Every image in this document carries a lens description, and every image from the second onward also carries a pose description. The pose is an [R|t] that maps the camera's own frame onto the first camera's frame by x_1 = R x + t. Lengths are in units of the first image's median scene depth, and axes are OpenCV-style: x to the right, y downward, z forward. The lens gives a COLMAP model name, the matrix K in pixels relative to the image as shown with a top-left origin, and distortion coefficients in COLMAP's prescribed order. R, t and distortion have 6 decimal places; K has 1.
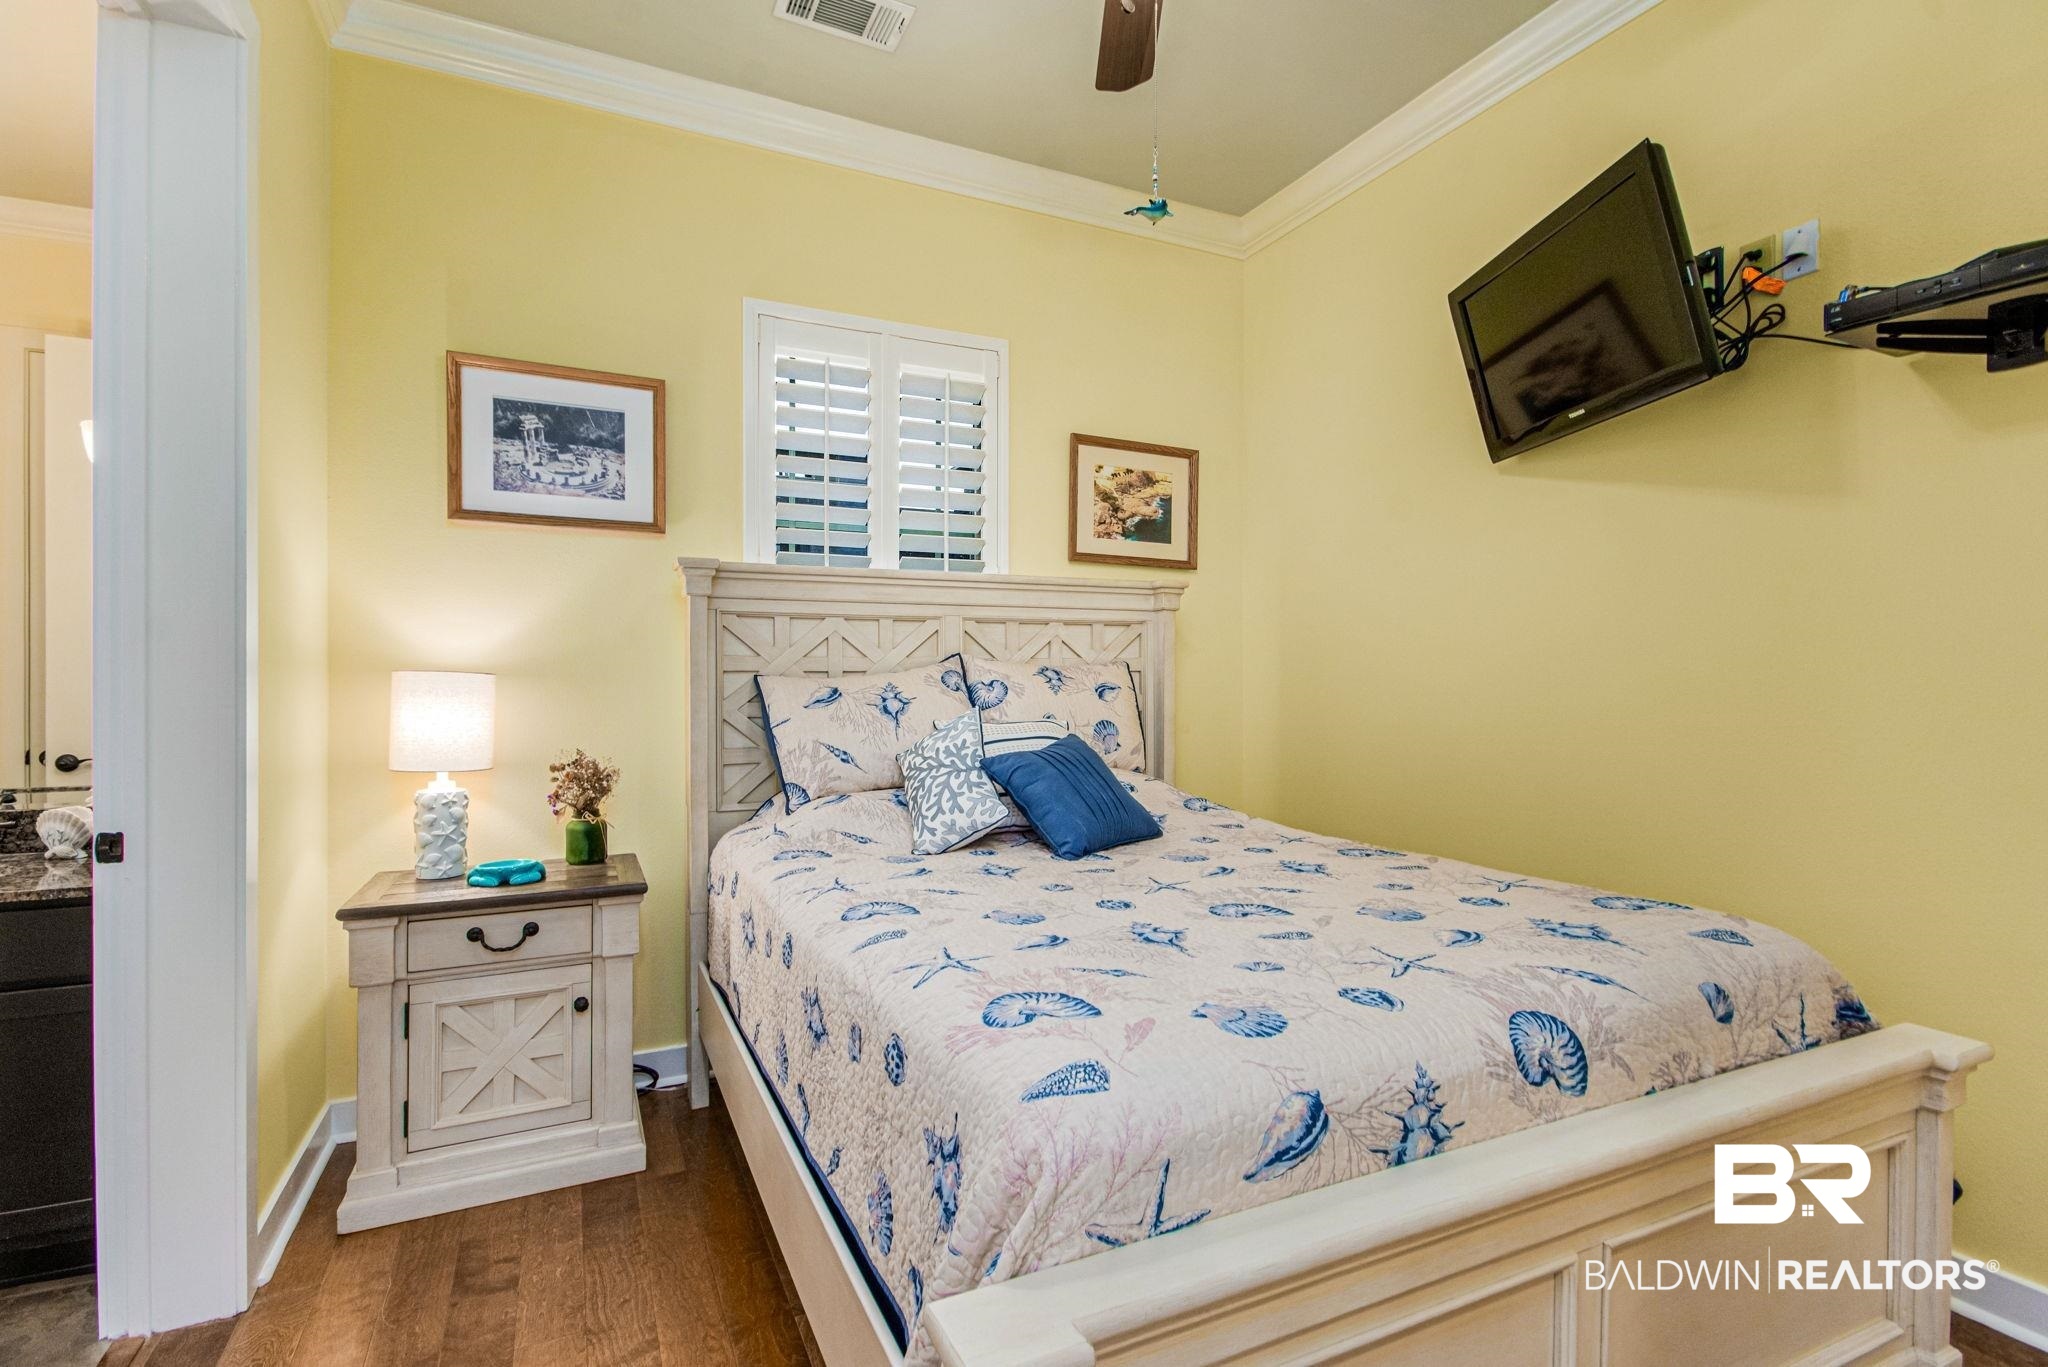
lens RADIAL K [[924.6, 0, 1010.5], [0, 924.6, 687.7], [0, 0, 1]] dist [0.016419, -0.008083]
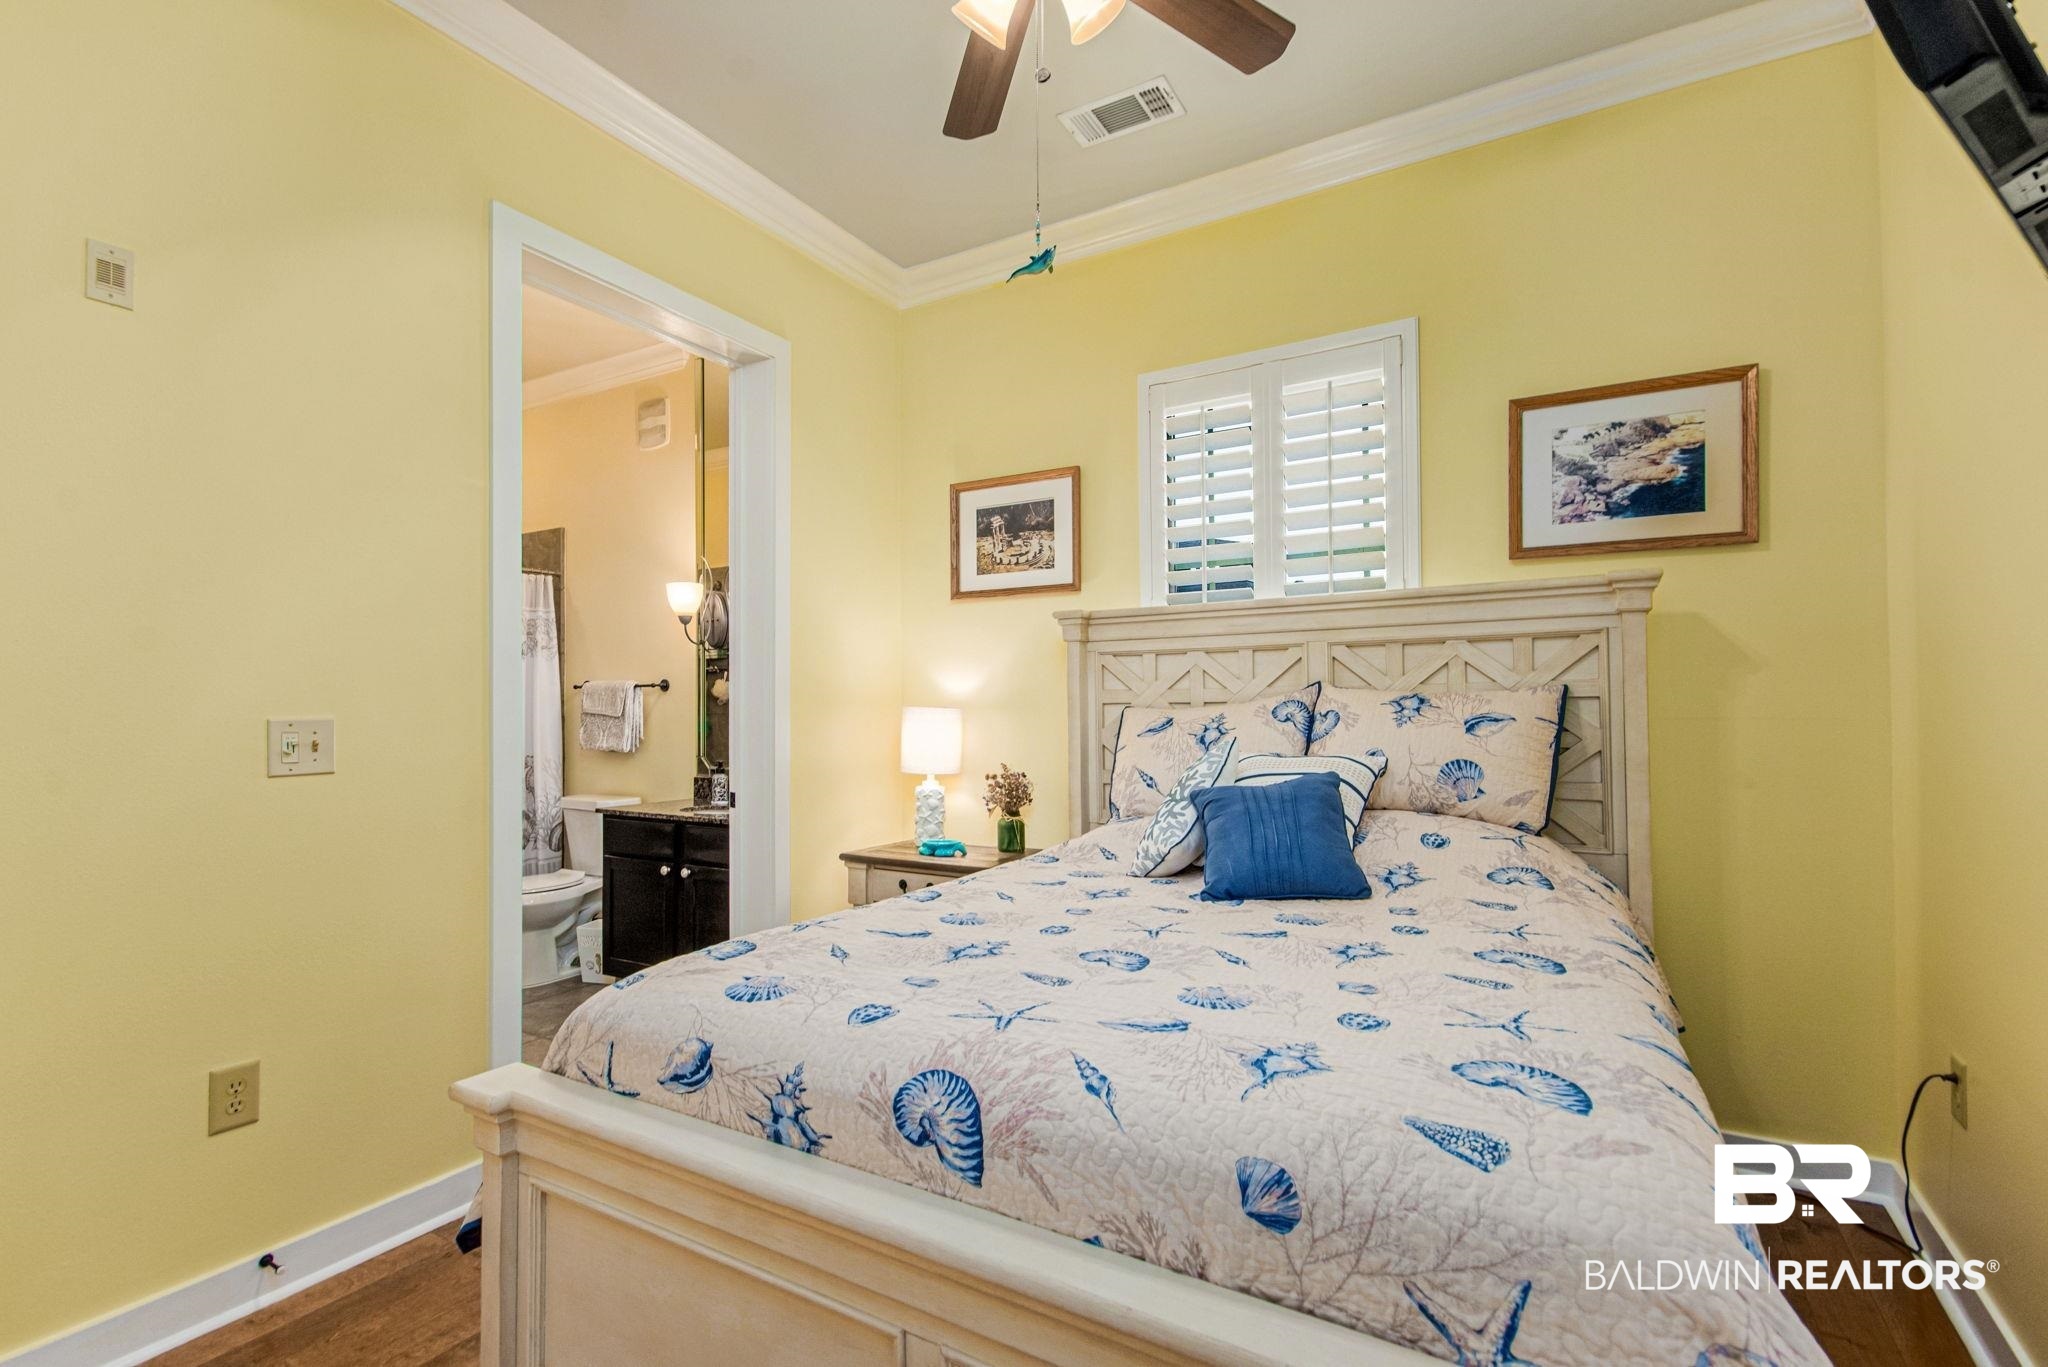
lens RADIAL K [[949.4, 0, 1018.1], [0, 949.4, 702.2], [0, 0, 1]] dist [0.008719, 0.000686]
pose [[0.569009, -0.009572, -0.822275, 0.630249], [-0.001492, 0.999919, -0.012673, -0.004223], [0.822330, 0.008438, 0.568949, 0.235082]]
